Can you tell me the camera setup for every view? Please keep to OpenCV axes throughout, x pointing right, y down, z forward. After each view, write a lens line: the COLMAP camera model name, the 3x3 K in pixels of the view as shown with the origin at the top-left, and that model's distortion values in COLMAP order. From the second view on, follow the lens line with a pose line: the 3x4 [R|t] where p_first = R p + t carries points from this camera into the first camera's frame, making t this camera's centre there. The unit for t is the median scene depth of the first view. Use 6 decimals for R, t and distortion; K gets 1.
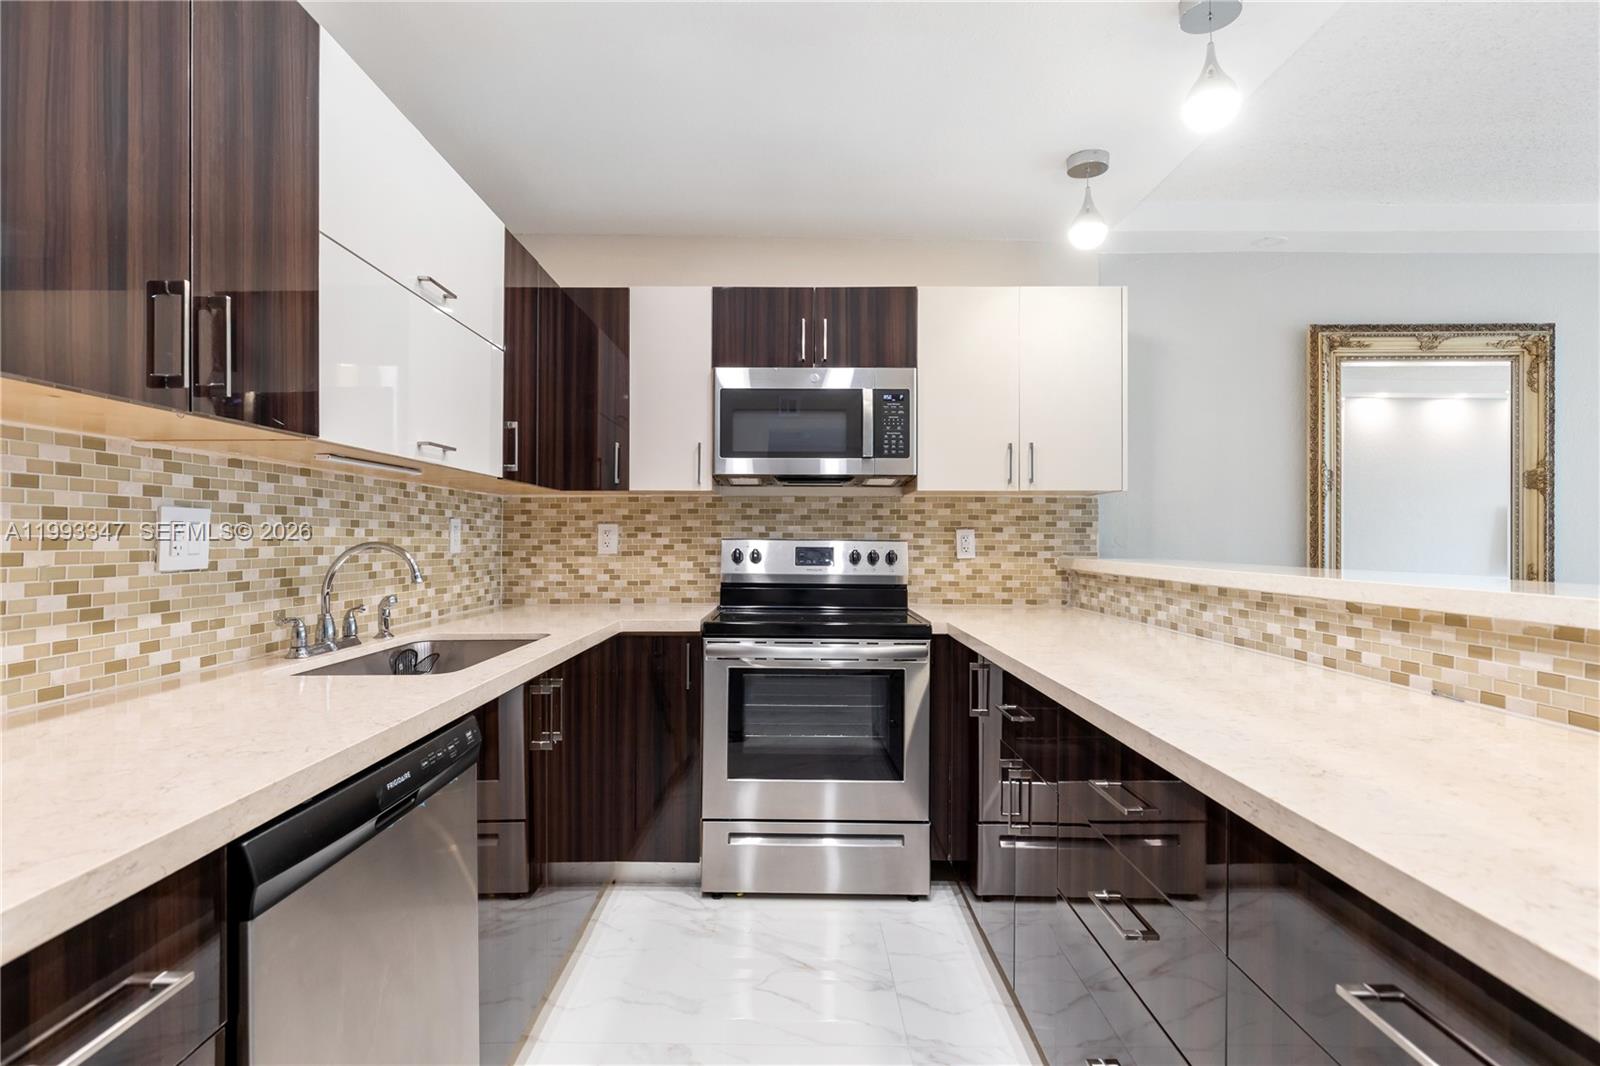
lens RADIAL K [[780.8, 0, 789.9], [0, 780.8, 536.9], [0, 0, 1]] dist [-0.004104, -0.000313]
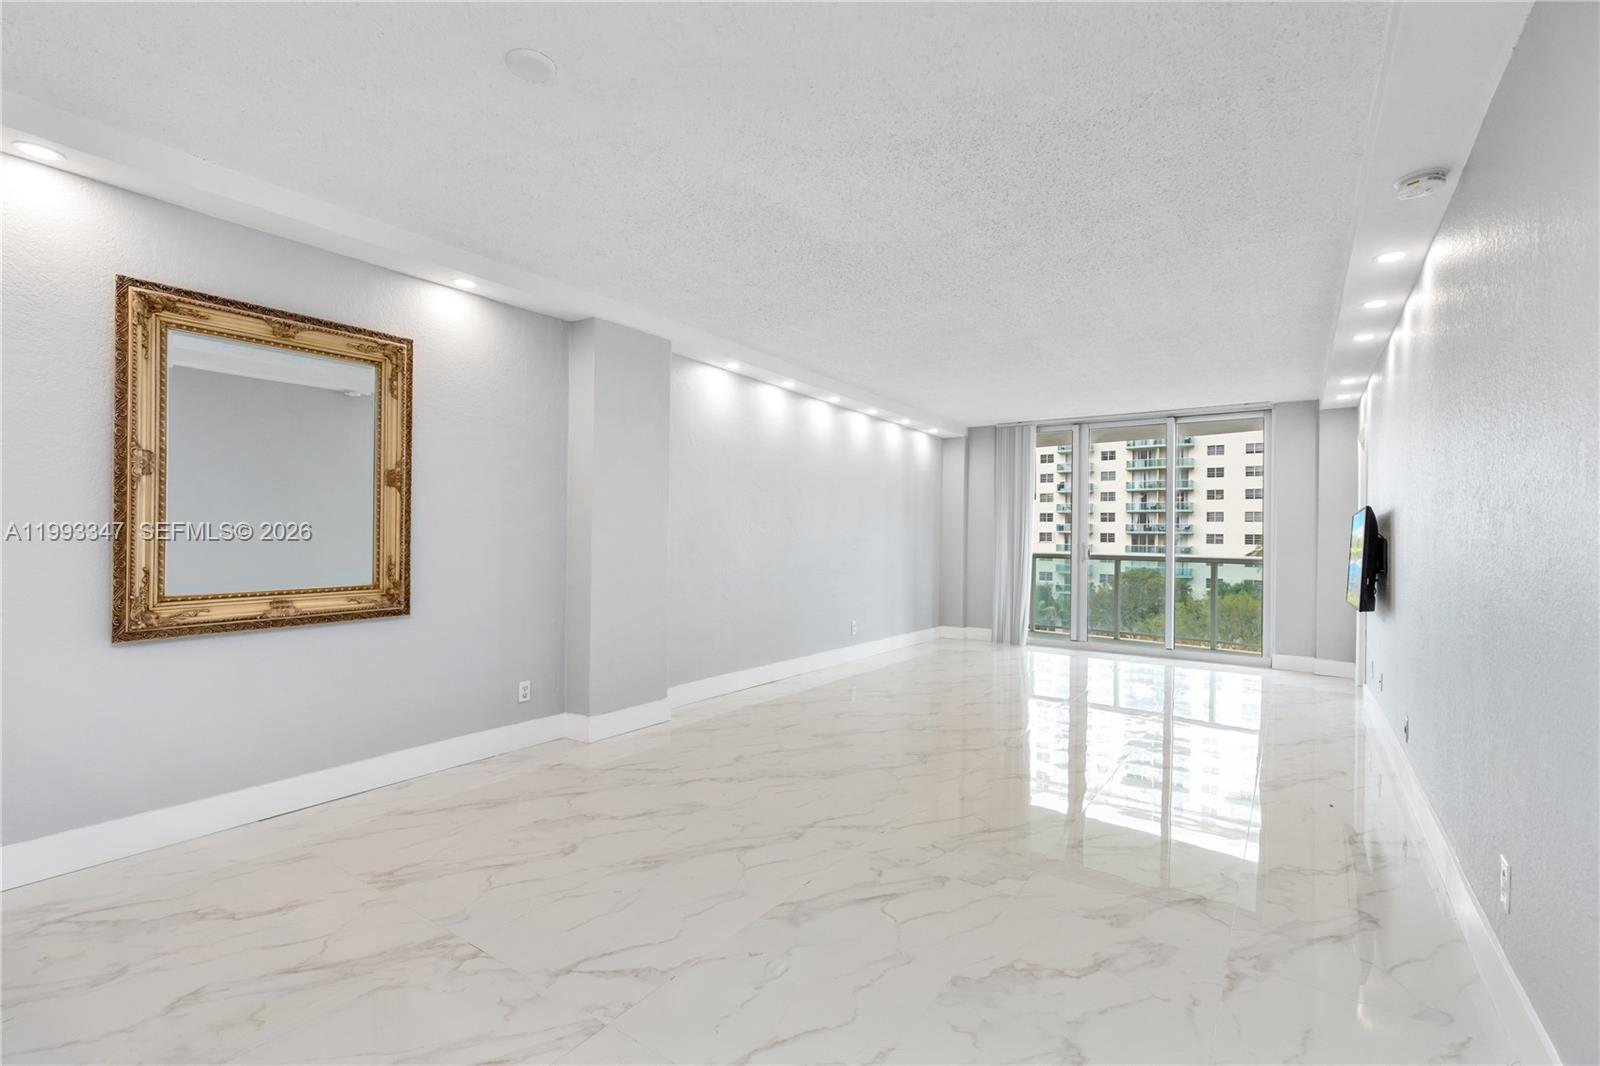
lens RADIAL K [[722.9, 0, 791.4], [0, 722.9, 535.4], [0, 0, 1]] dist [0.002423, 0.000131]
pose [[0.570617, 0.006064, 0.821194, 0.470010], [-0.013352, 0.999909, 0.001893, -0.003314], [-0.821108, -0.012045, 0.570646, -0.044645]]
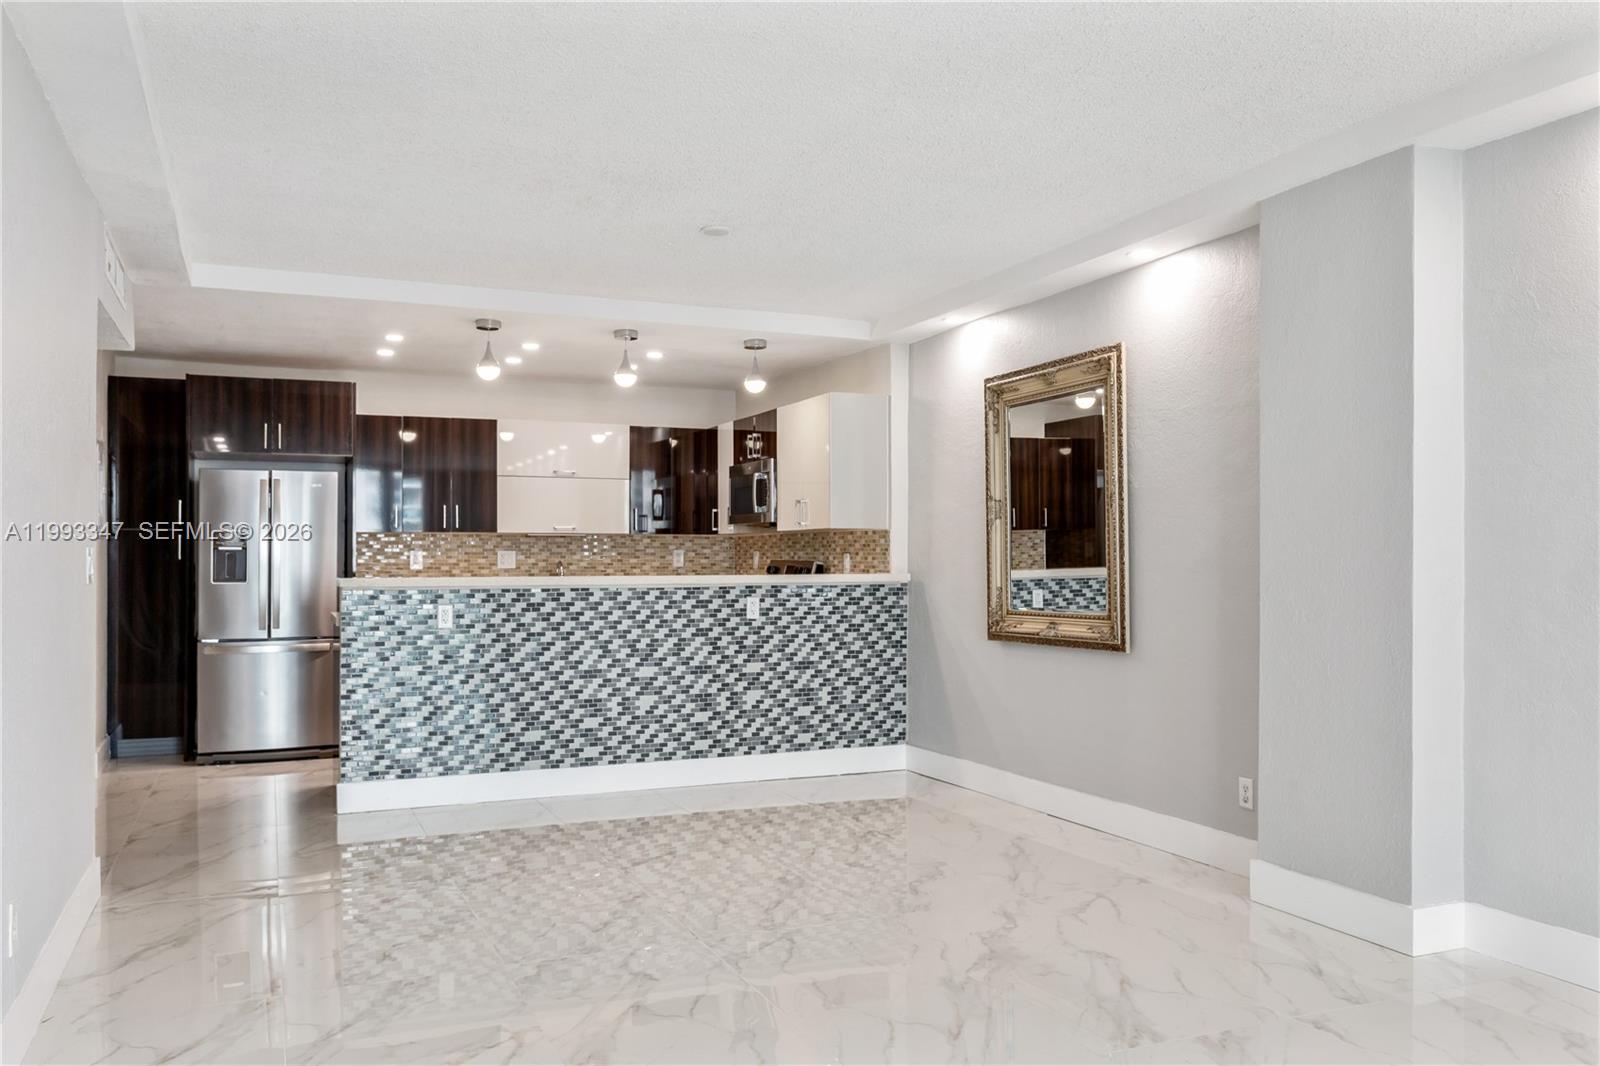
lens RADIAL K [[1246.4, 0, 791.0], [0, 1246.4, 544.8], [0, 0, 1]] dist [-0.009105, 0.000319]
pose [[0.393480, -0.010584, -0.919272, 2.425531], [0.002045, 0.999941, -0.010637, -0.001222], [0.919331, 0.002305, 0.393478, -0.016129]]
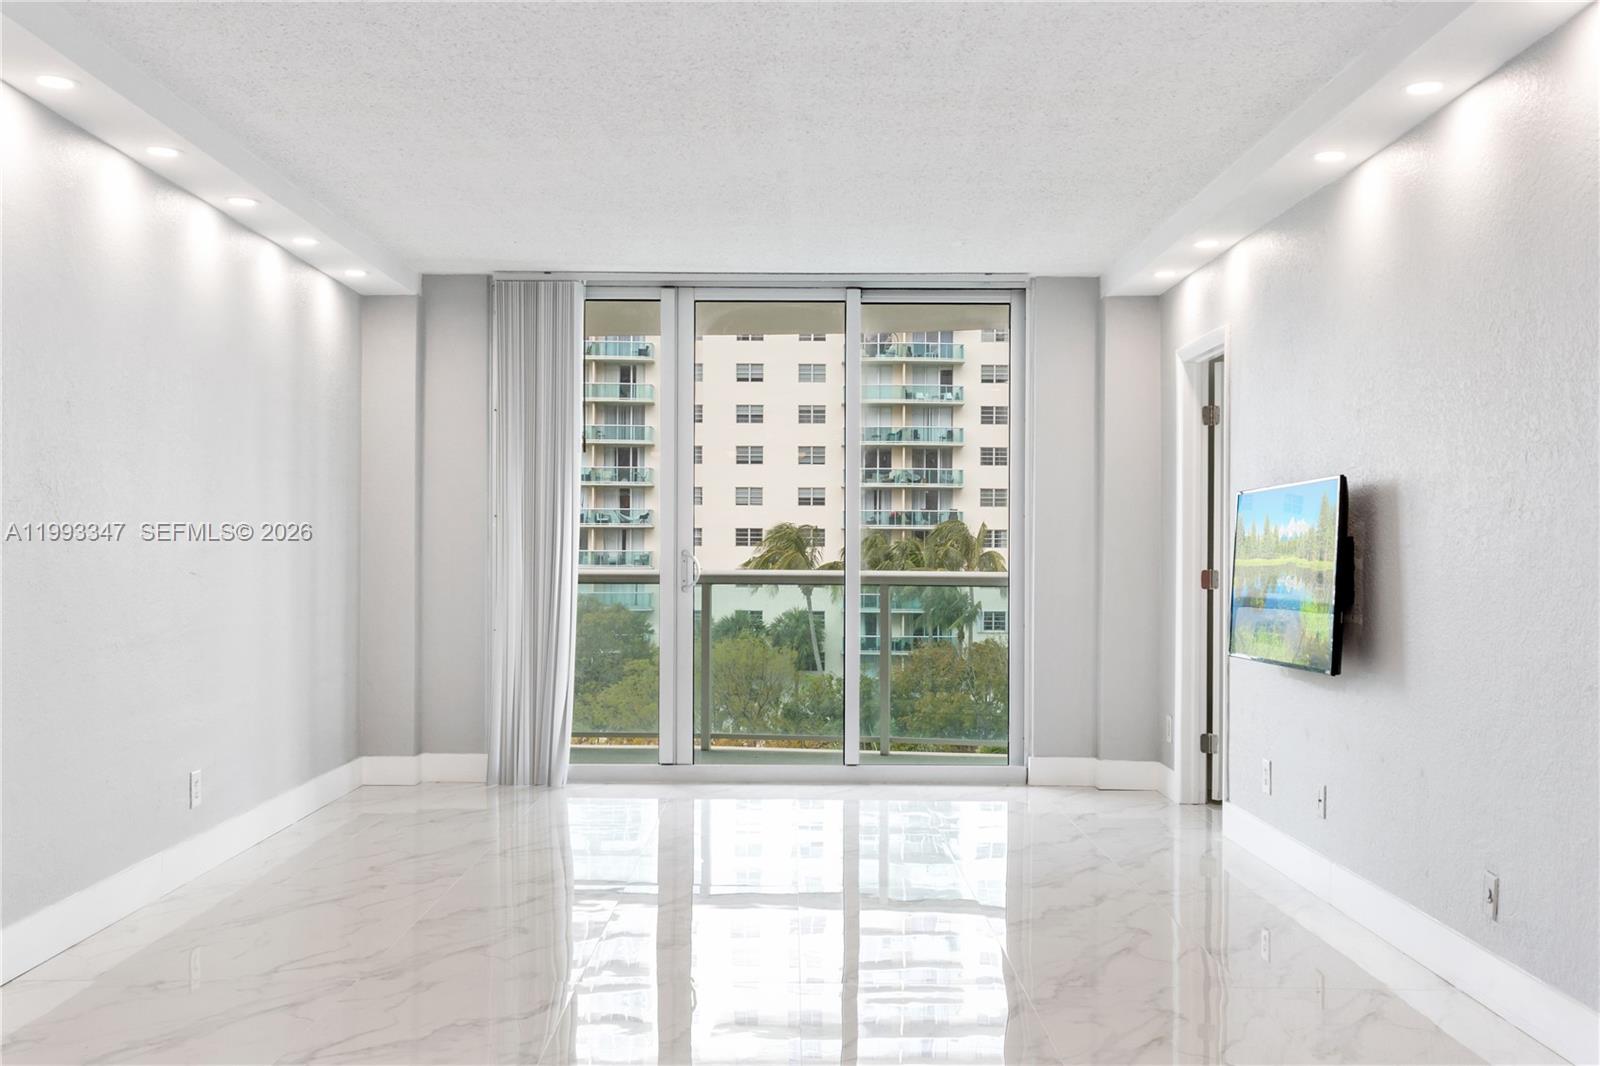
lens RADIAL K [[1543.1, 0, 794.0], [0, 1543.1, 553.2], [0, 0, 1]] dist [-0.002521, -0.000092]
pose [[-0.001611, -0.008857, 0.999959, 0.670639], [-0.006796, 0.999938, 0.008846, -0.002317], [-0.999976, -0.006782, -0.001671, 0.398042]]
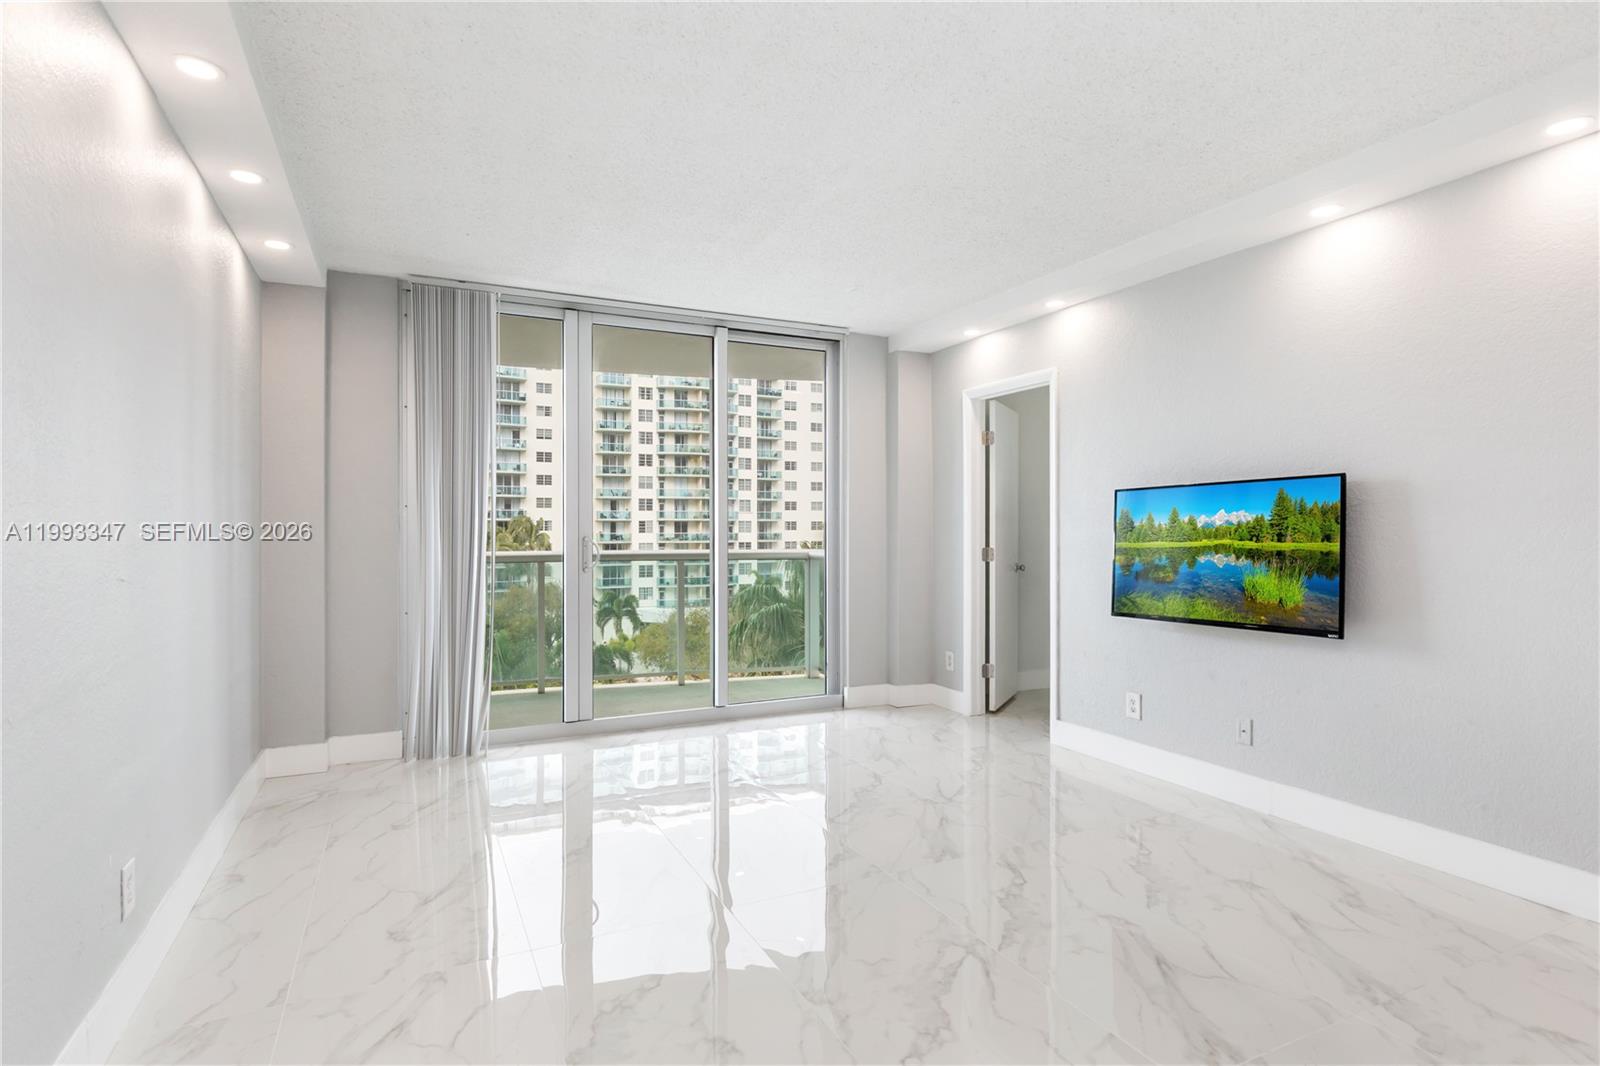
lens RADIAL K [[807.0, 0, 795.7], [0, 807.0, 532.9], [0, 0, 1]] dist [0.000011, 0.000031]
pose [[-0.433366, -0.007118, 0.901190, 1.625892], [-0.002961, 0.999975, 0.006474, -0.002779], [-0.901213, 0.000137, -0.433376, 0.877241]]
